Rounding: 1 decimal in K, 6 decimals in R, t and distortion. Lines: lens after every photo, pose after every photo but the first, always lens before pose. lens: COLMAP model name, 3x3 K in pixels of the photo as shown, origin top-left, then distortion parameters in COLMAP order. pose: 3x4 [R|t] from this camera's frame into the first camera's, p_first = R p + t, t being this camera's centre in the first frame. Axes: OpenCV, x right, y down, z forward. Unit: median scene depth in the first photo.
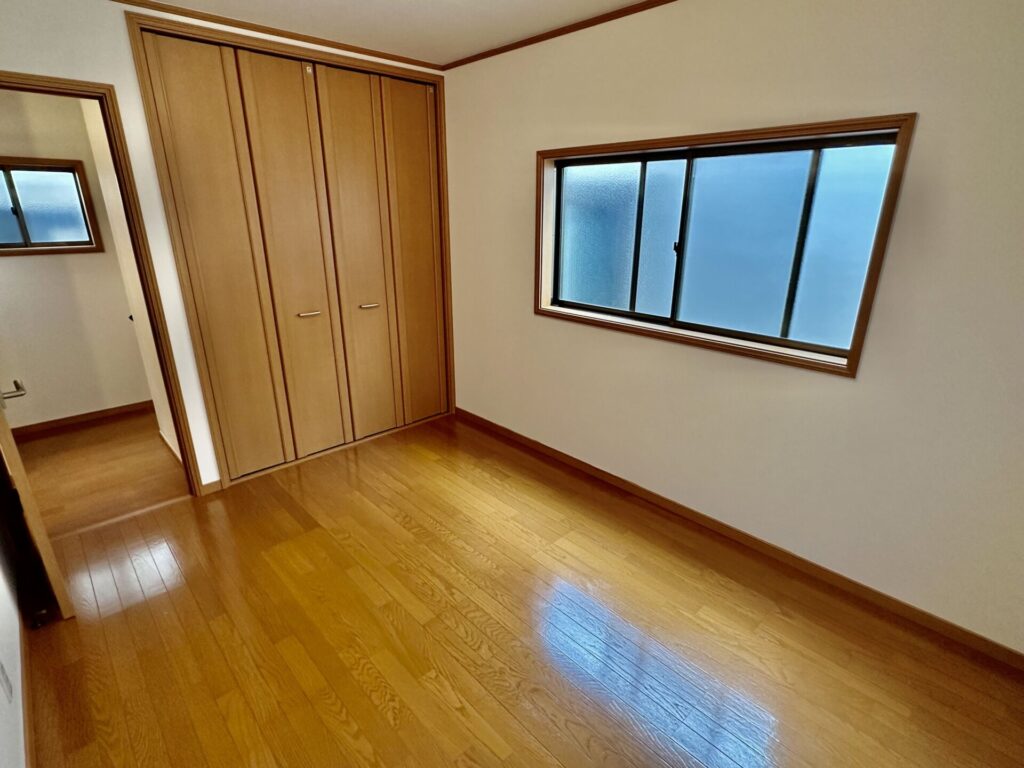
lens RADIAL K [[513.9, 0, 512.9], [0, 513.9, 387.7], [0, 0, 1]] dist [-0.000136, 0.000998]
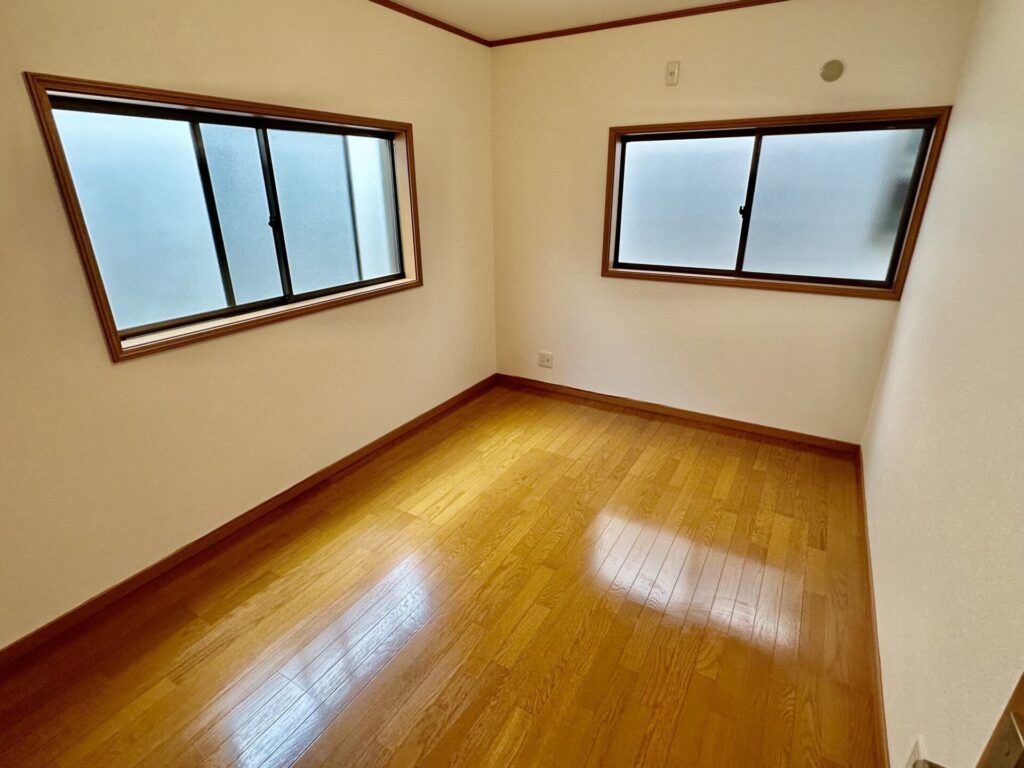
lens RADIAL K [[513.9, 0, 512.9], [0, 513.9, 387.7], [0, 0, 1]] dist [-0.000136, 0.000998]
pose [[-0.275998, -0.355707, 0.892915, -0.817941], [0.326029, 0.839274, 0.435113, -0.299979], [-0.904174, 0.411207, -0.115667, 0.876247]]
